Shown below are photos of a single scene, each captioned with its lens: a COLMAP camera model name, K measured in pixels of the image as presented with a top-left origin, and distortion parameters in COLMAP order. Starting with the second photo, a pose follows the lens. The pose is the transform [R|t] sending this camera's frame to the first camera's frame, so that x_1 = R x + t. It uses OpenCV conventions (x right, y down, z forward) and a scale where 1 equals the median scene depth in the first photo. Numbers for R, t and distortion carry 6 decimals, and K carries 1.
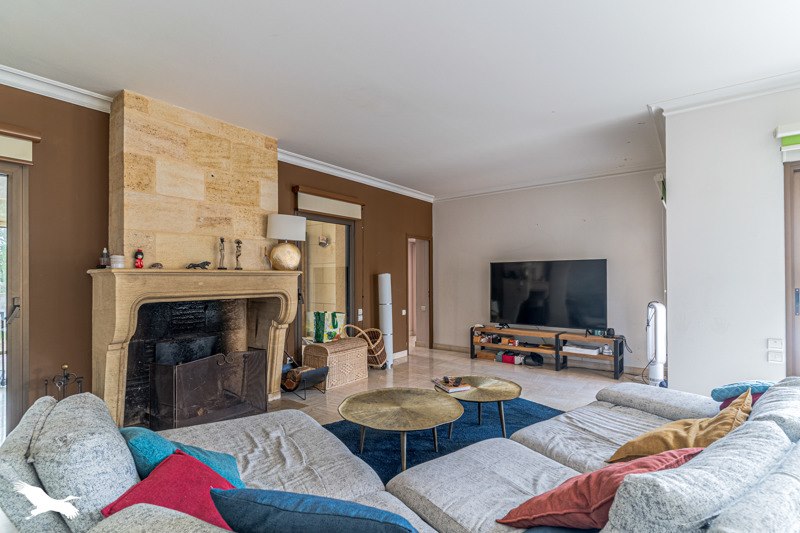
lens RADIAL K [[383.8, 0, 401.2], [0, 383.8, 275.2], [0, 0, 1]] dist [0.002837, 0.000366]
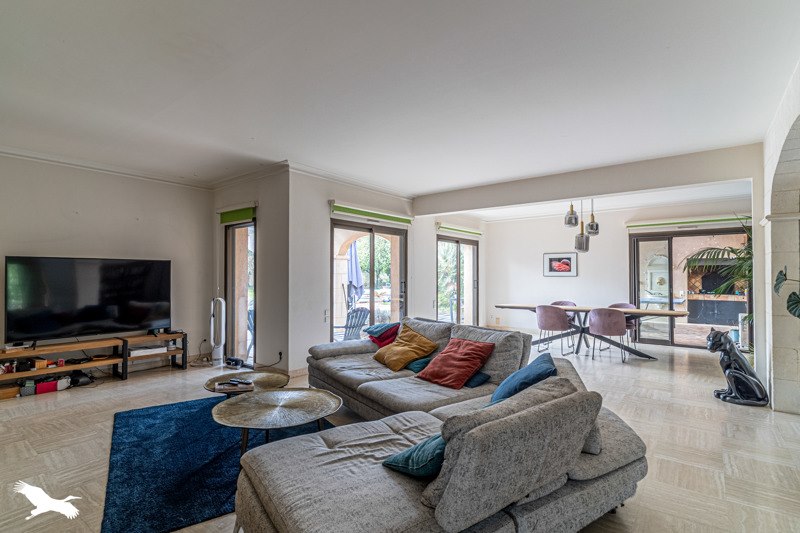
lens RADIAL K [[383.8, 0, 401.2], [0, 383.8, 275.2], [0, 0, 1]] dist [0.002837, 0.000366]
pose [[0.011772, 0.007433, 0.999903, -0.492208], [-0.007714, 0.999943, -0.007342, 0.002067], [-0.999901, -0.007627, 0.011829, 0.329059]]
